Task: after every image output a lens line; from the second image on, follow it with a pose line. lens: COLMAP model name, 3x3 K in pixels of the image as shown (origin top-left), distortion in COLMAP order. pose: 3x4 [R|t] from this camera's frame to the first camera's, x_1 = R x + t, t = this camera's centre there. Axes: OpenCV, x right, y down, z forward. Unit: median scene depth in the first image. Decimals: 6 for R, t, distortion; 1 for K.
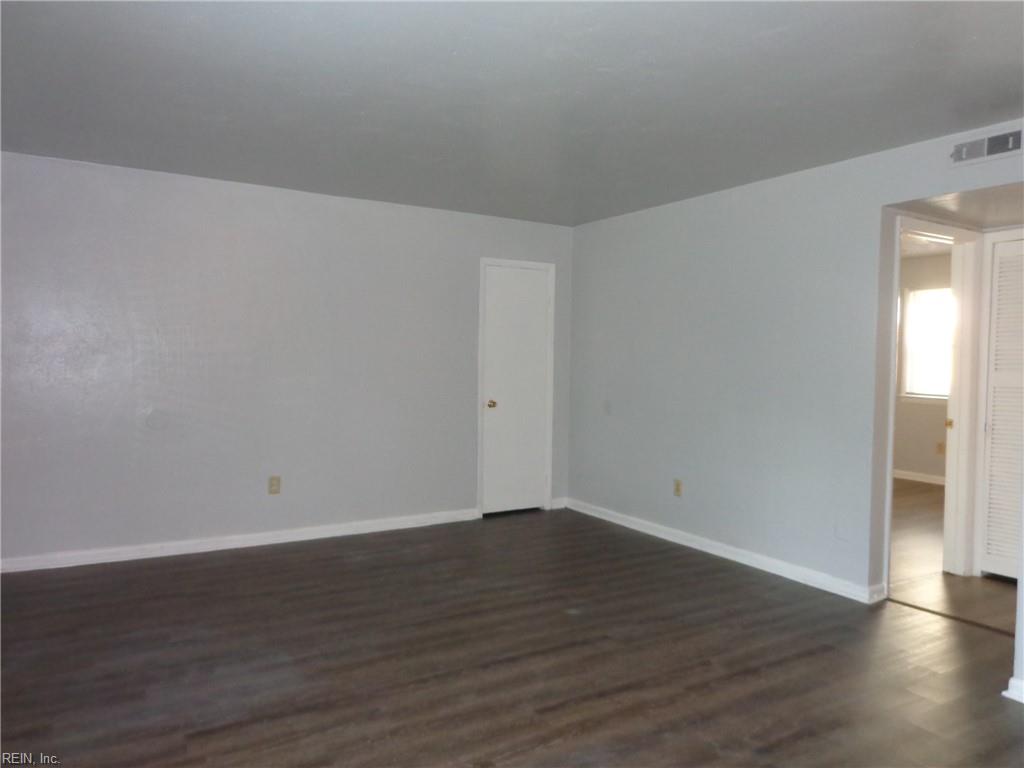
lens RADIAL K [[727.8, 0, 513.9], [0, 727.8, 374.3], [0, 0, 1]] dist [0.011674, 0.017619]
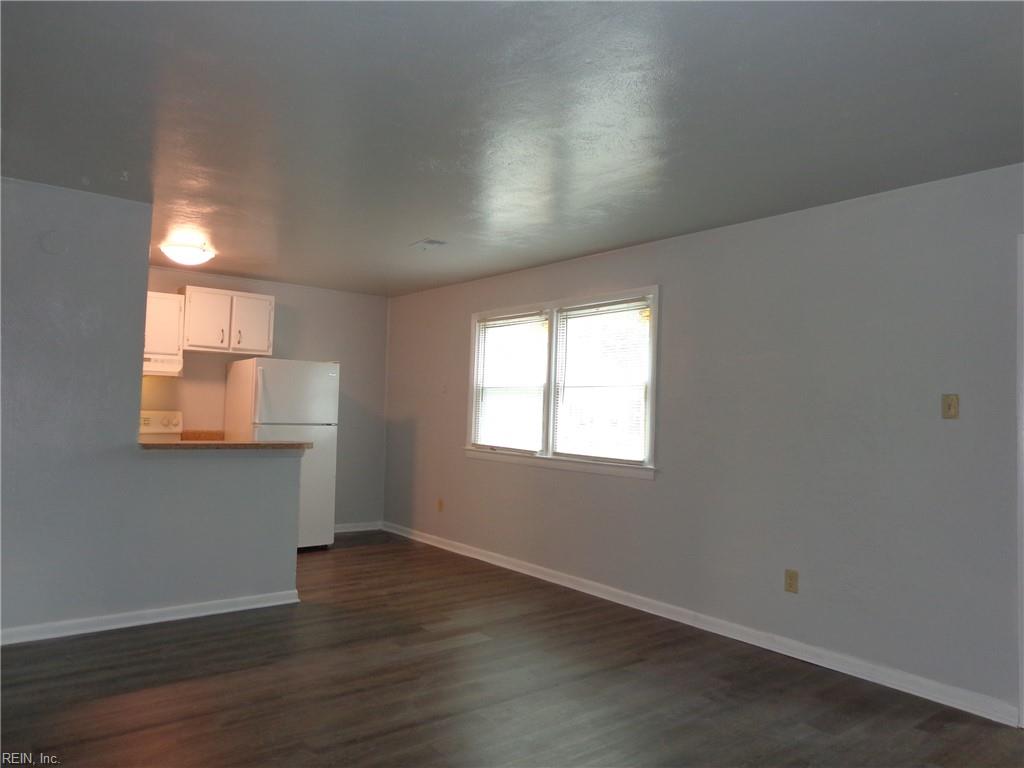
lens RADIAL K [[727.8, 0, 529.3], [0, 727.8, 383.5], [0, 0, 1]] dist [0.011674, 0.017619]
pose [[-0.990906, -0.049597, -0.125083, 0.020474], [-0.047458, 0.998672, -0.020027, -0.037773], [0.125910, -0.013908, -0.991944, 1.968913]]
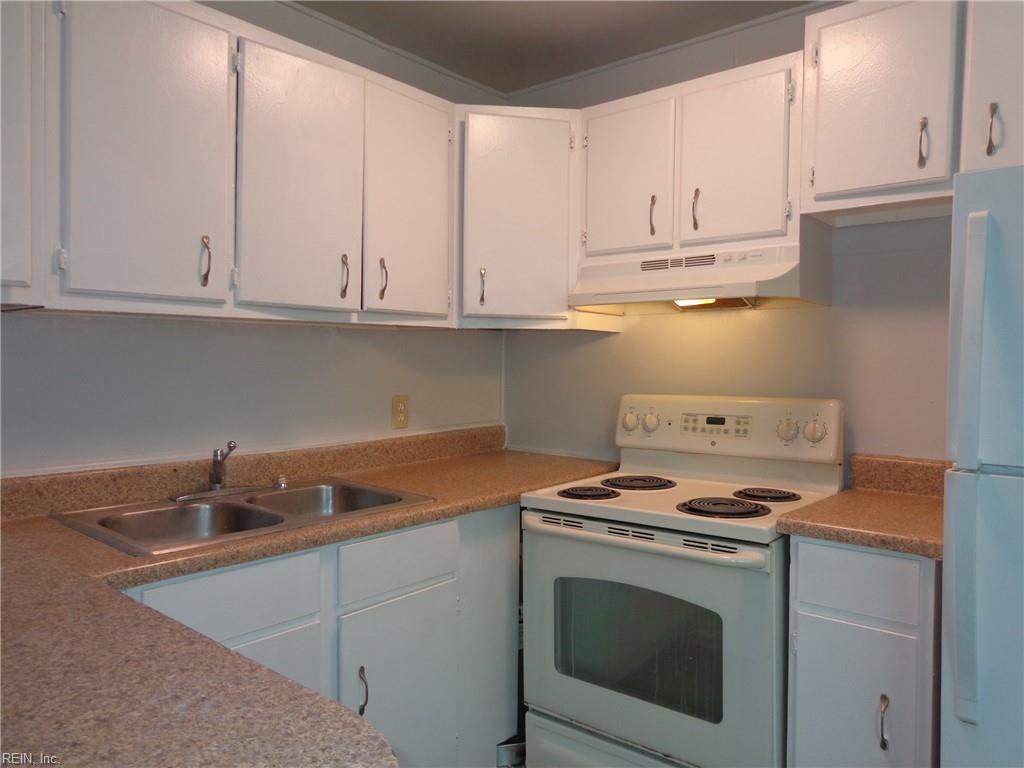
lens RADIAL K [[727.8, 0, 512.7], [0, 727.8, 381.0], [0, 0, 1]] dist [0.011674, 0.017619]
pose [[-0.325450, -0.047805, 0.944350, 0.164083], [0.007340, 0.998563, 0.053079, -0.012437], [-0.945531, 0.024206, -0.324632, 0.354835]]
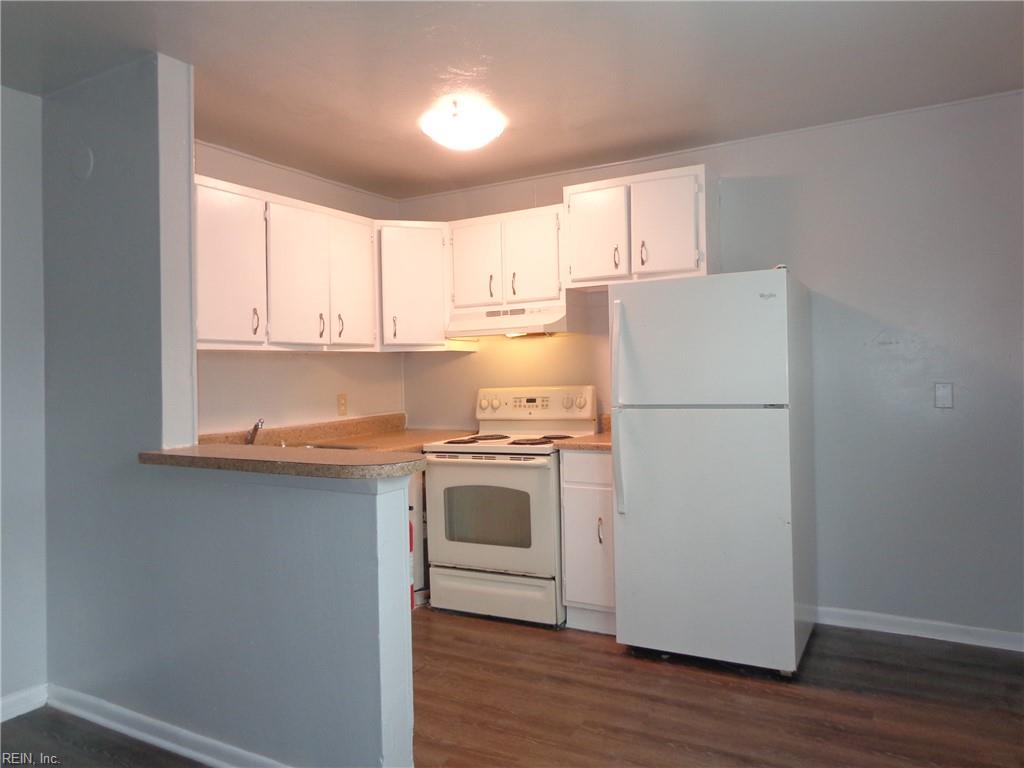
lens RADIAL K [[727.8, 0, 503.6], [0, 727.8, 376.6], [0, 0, 1]] dist [0.011674, 0.017619]
pose [[-0.479869, -0.009316, 0.877291, -0.342073], [0.035492, 0.998919, 0.030021, -0.015260], [-0.876622, 0.045543, -0.479019, 0.594324]]
